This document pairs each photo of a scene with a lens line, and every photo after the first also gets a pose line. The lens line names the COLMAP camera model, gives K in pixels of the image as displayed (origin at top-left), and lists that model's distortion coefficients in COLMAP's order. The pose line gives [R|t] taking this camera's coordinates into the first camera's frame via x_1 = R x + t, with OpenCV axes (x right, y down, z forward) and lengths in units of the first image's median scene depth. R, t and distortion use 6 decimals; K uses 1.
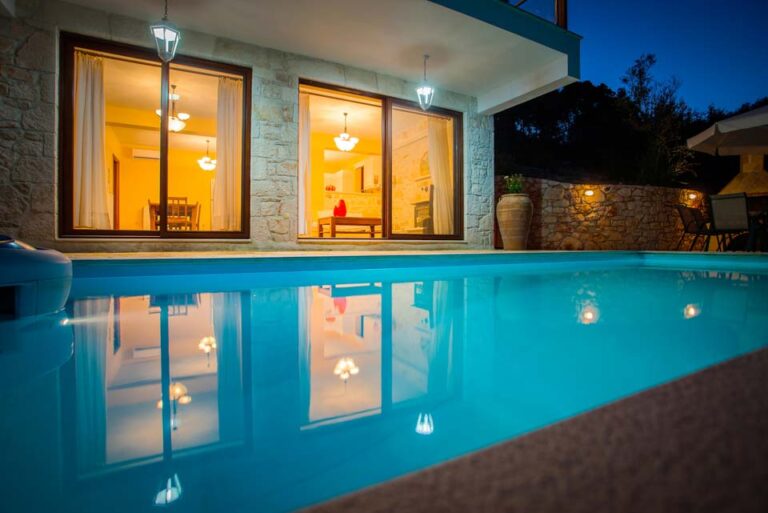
lens RADIAL K [[387.4, 0, 384.4], [0, 387.4, 241.4], [0, 0, 1]] dist [-0.071021, 0.031958]
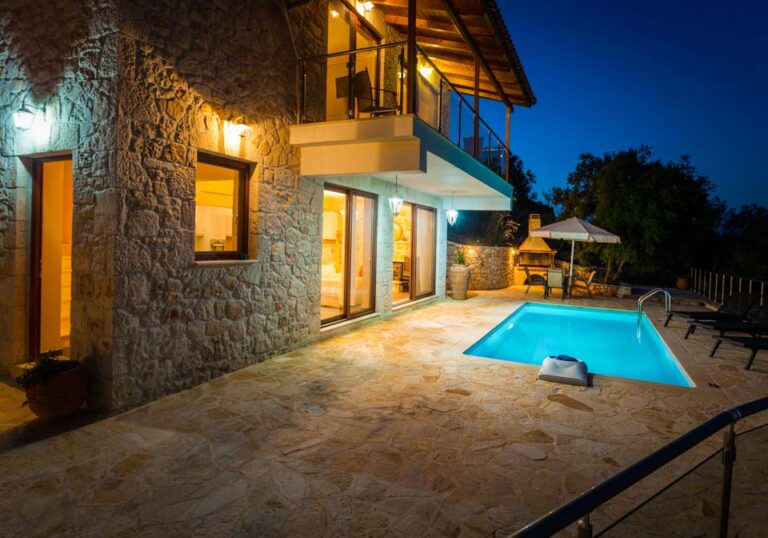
lens RADIAL K [[439.4, 0, 411.9], [0, 439.4, 219.2], [0, 0, 1]] dist [0.002508, 0.001009]
pose [[0.786549, 0.063931, 0.614210, -0.793897], [-0.048437, 0.997949, -0.041846, -0.185800], [-0.615626, 0.003164, 0.788032, -0.256441]]
